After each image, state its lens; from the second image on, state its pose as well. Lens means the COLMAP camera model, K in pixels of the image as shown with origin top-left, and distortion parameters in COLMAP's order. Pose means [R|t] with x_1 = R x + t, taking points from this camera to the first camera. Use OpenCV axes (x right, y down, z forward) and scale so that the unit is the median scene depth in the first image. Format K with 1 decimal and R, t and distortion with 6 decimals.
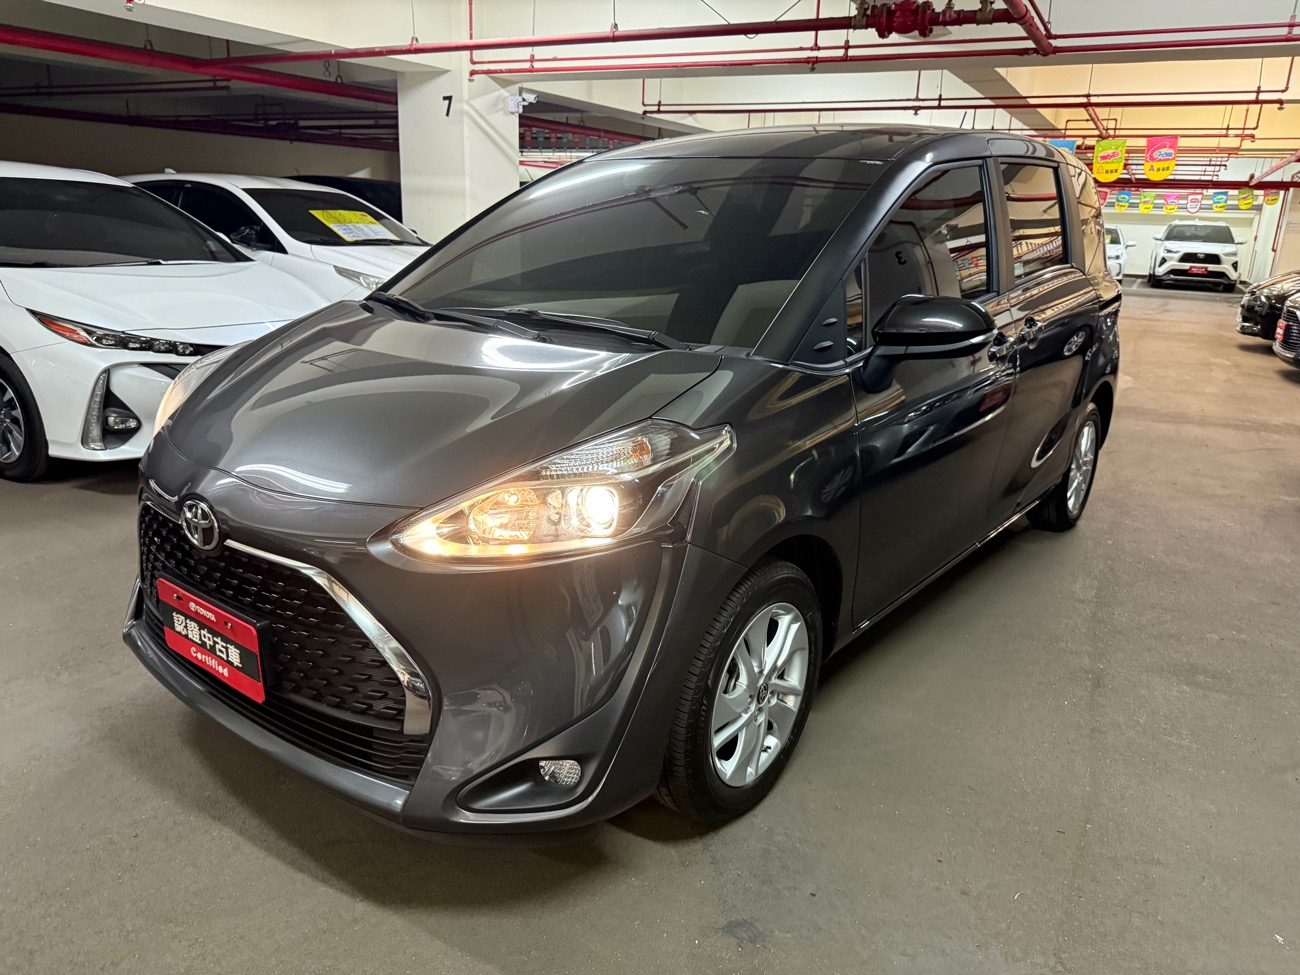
lens RADIAL K [[893.4, 0, 651.8], [0, 893.4, 498.7], [0, 0, 1]] dist [-0.011358, 0.006121]
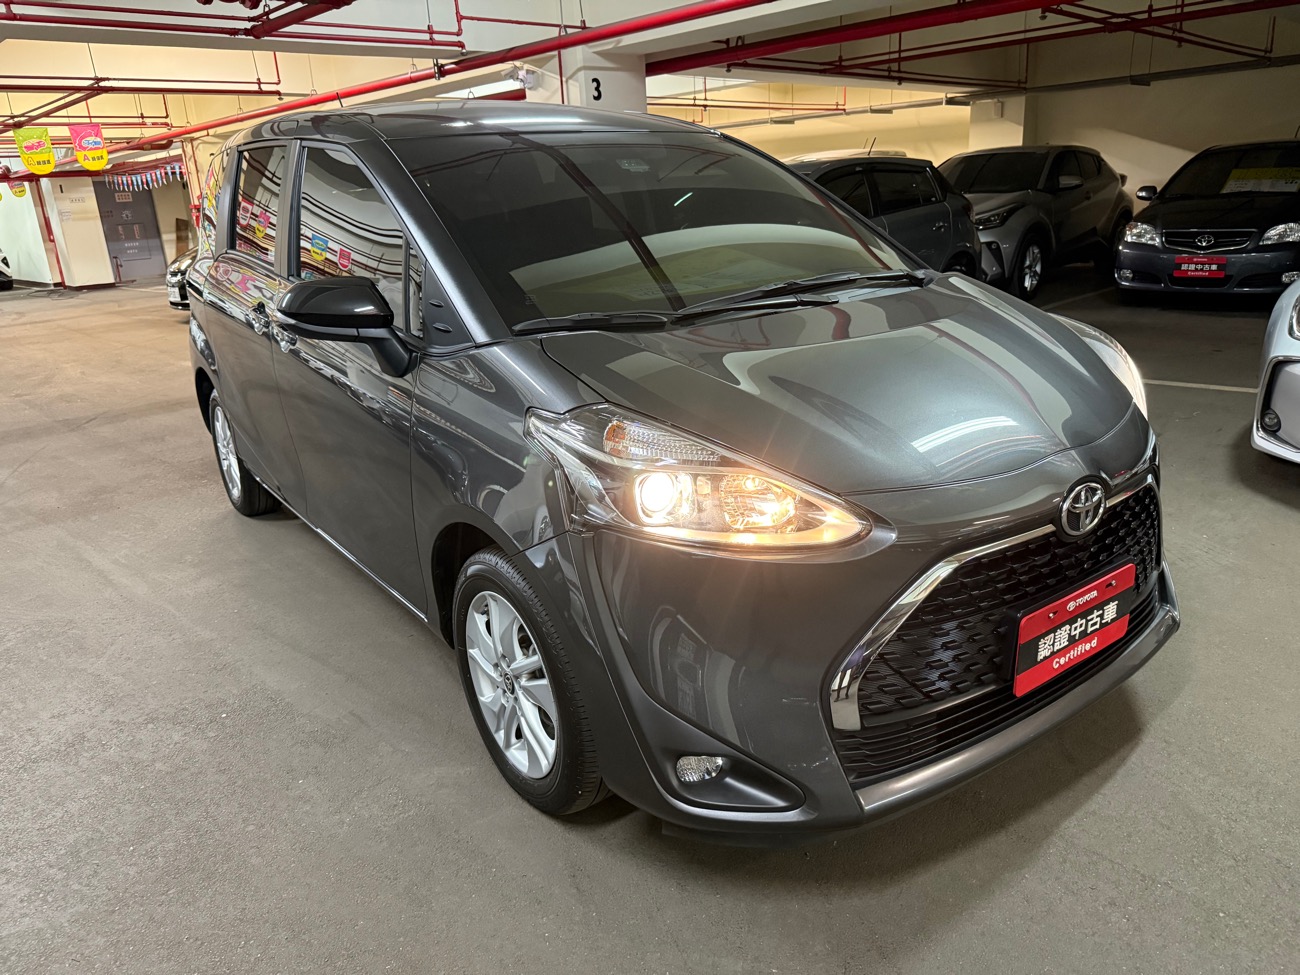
lens RADIAL K [[893.4, 0, 651.8], [0, 893.4, 498.7], [0, 0, 1]] dist [-0.011358, 0.006121]
pose [[0.298518, -0.363029, 0.882665, -0.438924], [0.357060, 0.900153, 0.249464, -0.113351], [-0.885096, 0.240695, 0.398335, 0.305236]]
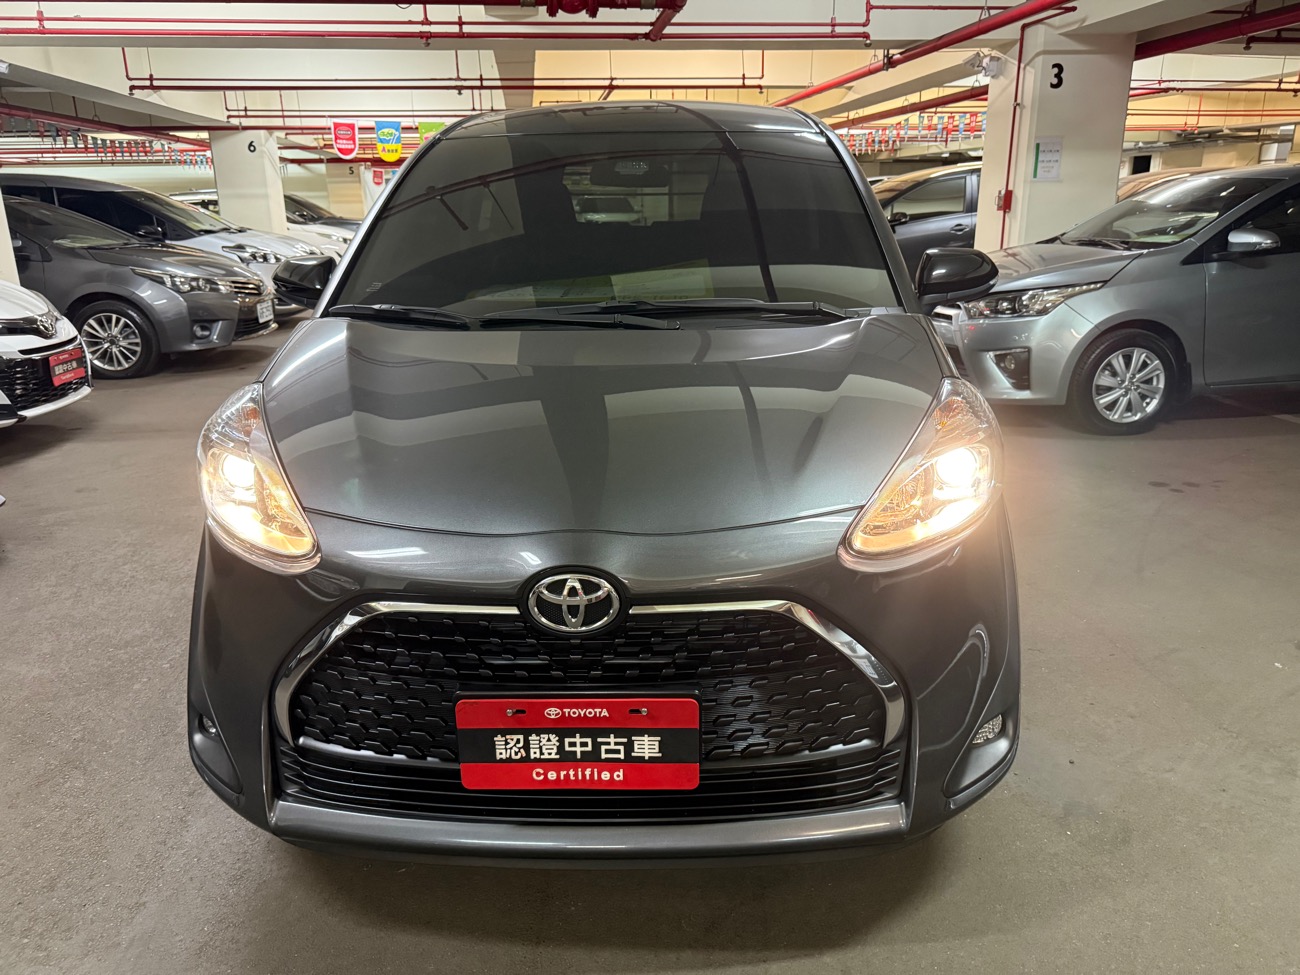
lens RADIAL K [[905.6, 0, 650.0], [0, 905.6, 487.5], [0, 0, 1]] dist [0.002468, -0.007486]
pose [[0.815386, -0.218729, 0.536006, -0.254179], [0.218283, 0.973700, 0.065282, -0.031527], [-0.536188, 0.063771, 0.841686, 0.086793]]
